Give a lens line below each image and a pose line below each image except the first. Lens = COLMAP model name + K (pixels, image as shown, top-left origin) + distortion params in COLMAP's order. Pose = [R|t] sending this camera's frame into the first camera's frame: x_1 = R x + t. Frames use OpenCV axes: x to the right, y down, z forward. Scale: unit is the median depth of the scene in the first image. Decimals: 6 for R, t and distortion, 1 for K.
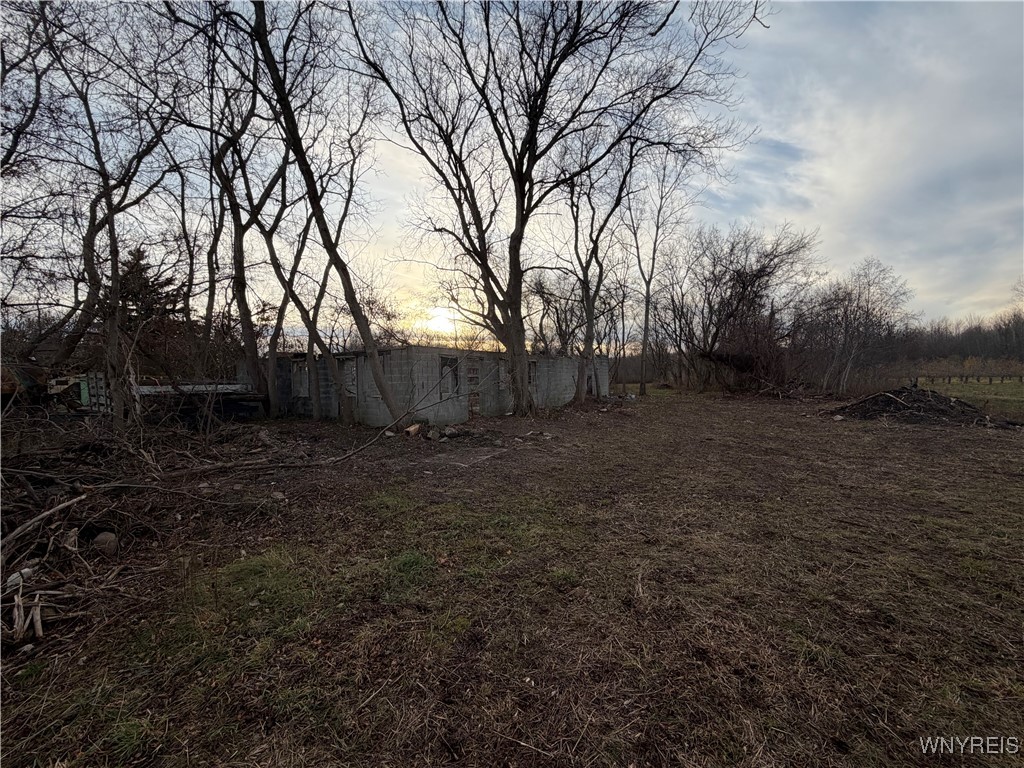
lens RADIAL K [[408.0, 0, 509.9], [0, 408.0, 385.7], [0, 0, 1]] dist [0.000730, -0.000283]
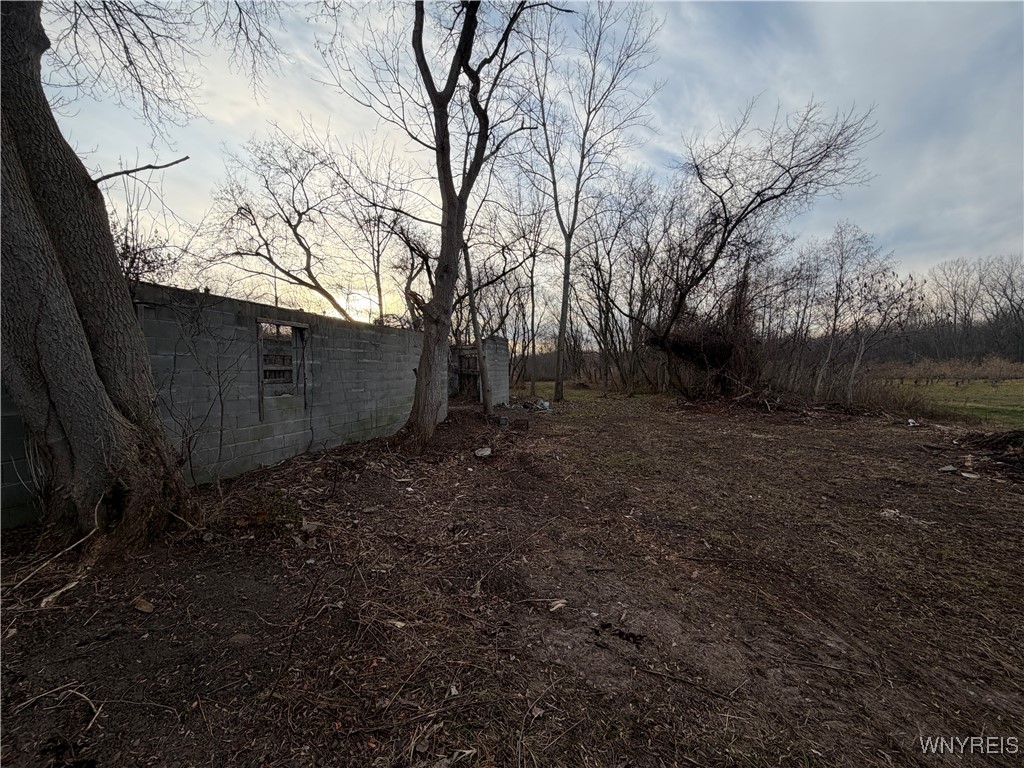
lens RADIAL K [[408.0, 0, 509.9], [0, 408.0, 385.7], [0, 0, 1]] dist [0.000730, -0.000283]
pose [[0.976770, 0.004369, 0.214246, 0.062218], [-0.006583, 0.999932, 0.009619, -0.005773], [-0.214190, -0.010806, 0.976732, 0.223904]]
